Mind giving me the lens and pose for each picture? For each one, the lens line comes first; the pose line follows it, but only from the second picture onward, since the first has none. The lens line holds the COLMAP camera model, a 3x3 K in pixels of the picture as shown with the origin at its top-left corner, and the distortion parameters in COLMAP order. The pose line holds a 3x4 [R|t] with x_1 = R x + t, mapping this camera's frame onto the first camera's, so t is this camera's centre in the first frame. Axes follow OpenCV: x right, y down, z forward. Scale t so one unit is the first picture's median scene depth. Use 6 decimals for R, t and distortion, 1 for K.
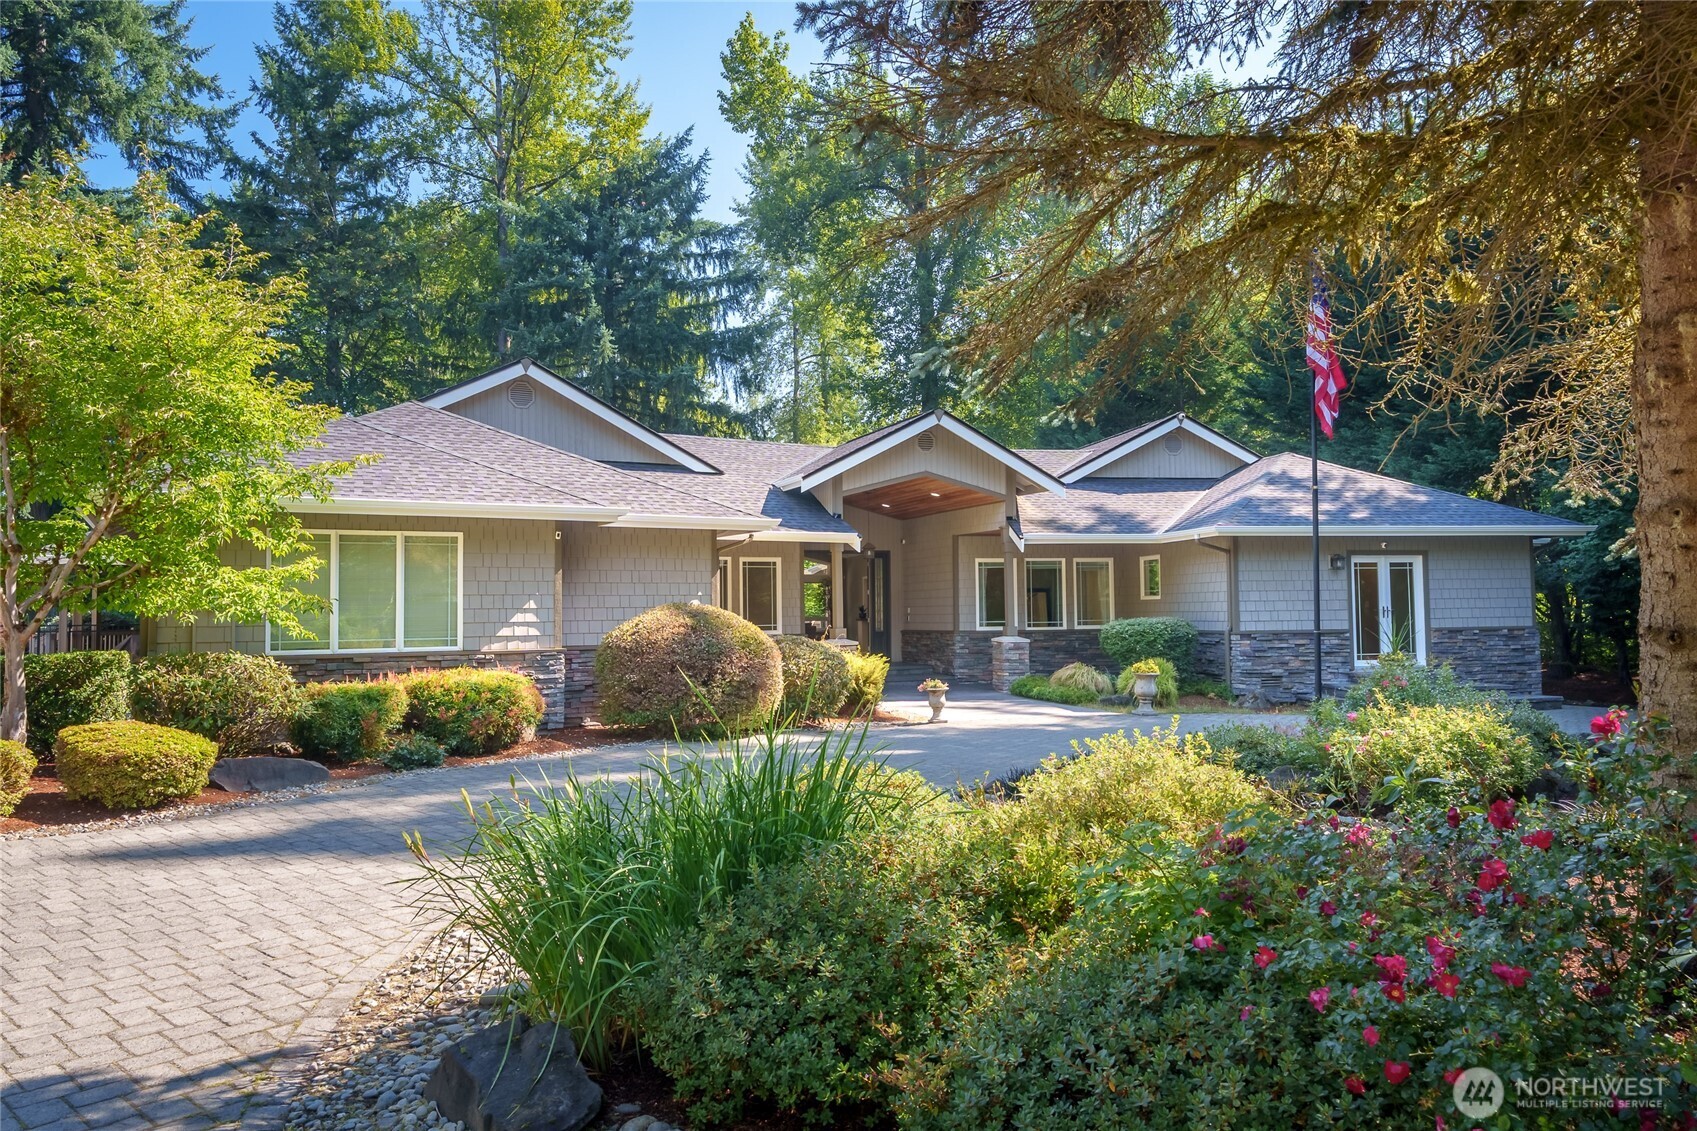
lens RADIAL K [[1033.5, 0, 846.1], [0, 1033.5, 553.1], [0, 0, 1]] dist [0.006742, 0.001125]
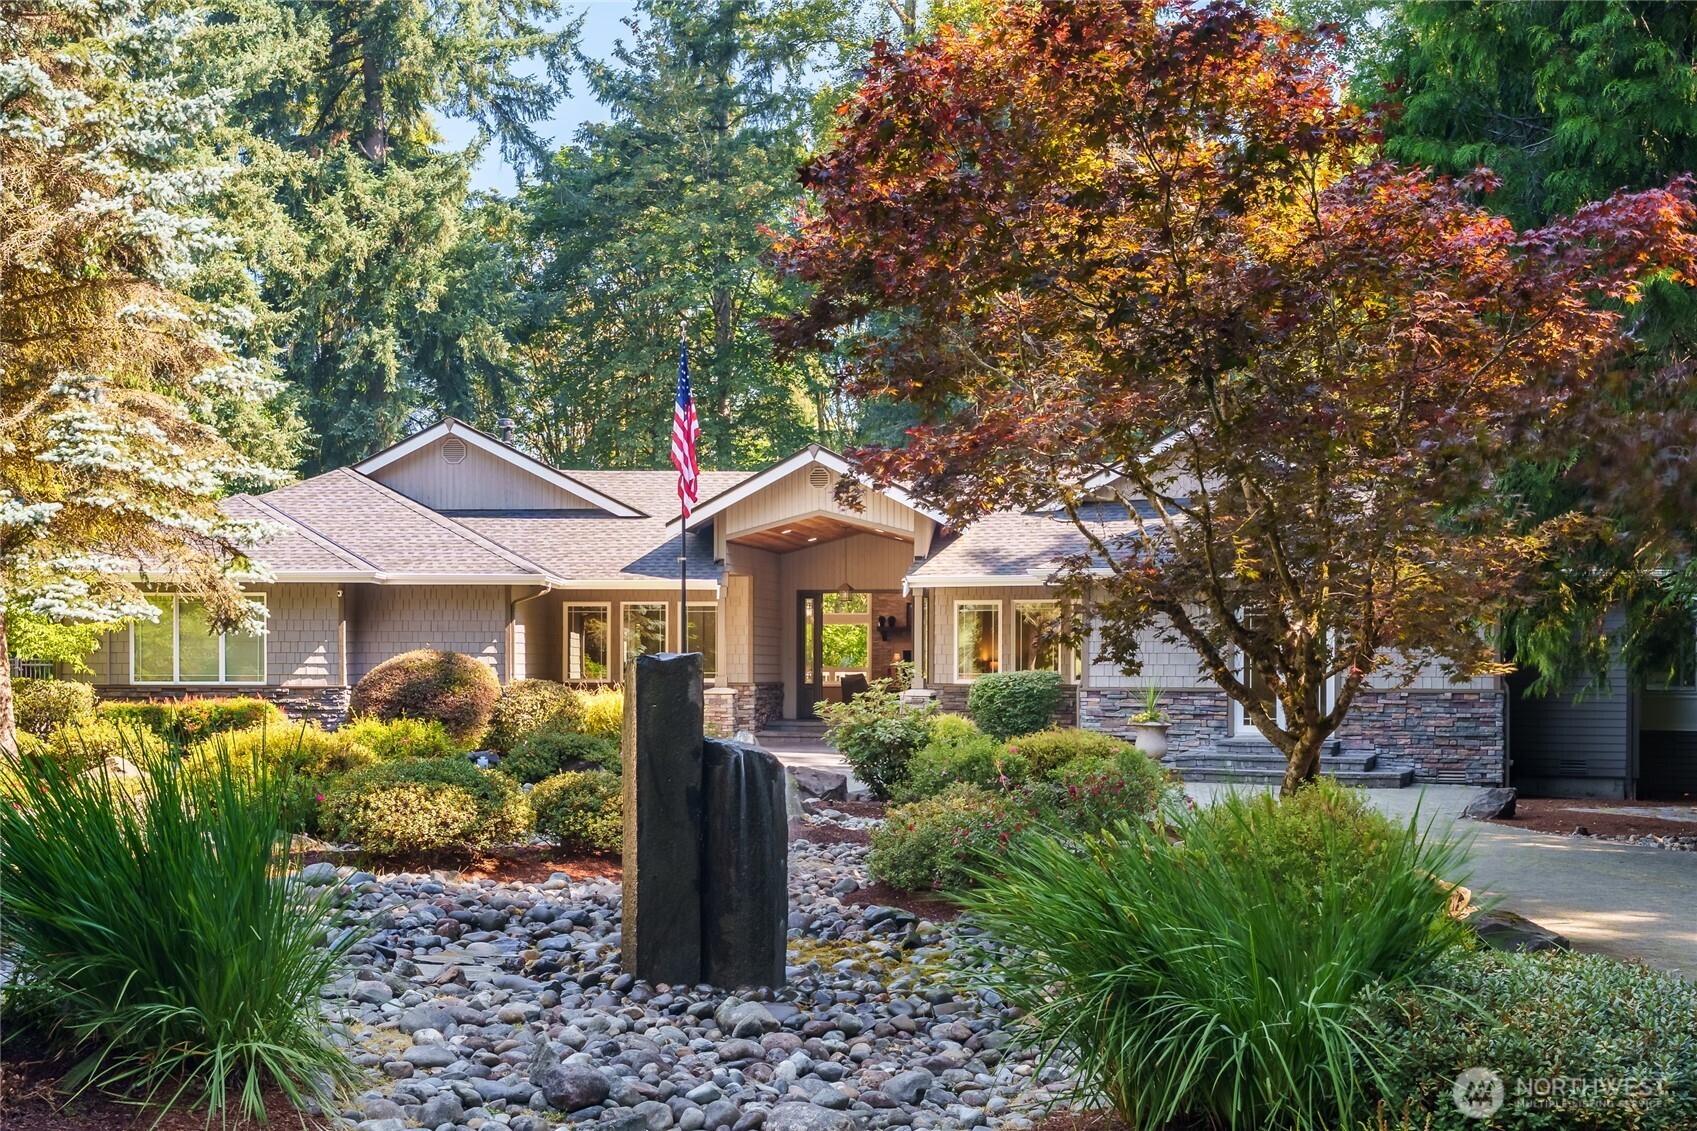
lens RADIAL K [[1707.9, 0, 849.2], [0, 1707.9, 574.6], [0, 0, 1]] dist [0.061820, 0.000000]
pose [[0.888336, -0.009522, -0.459096, 0.865007], [0.013250, 0.999900, 0.004901, -0.029775], [0.459004, -0.010436, 0.888373, -0.383477]]
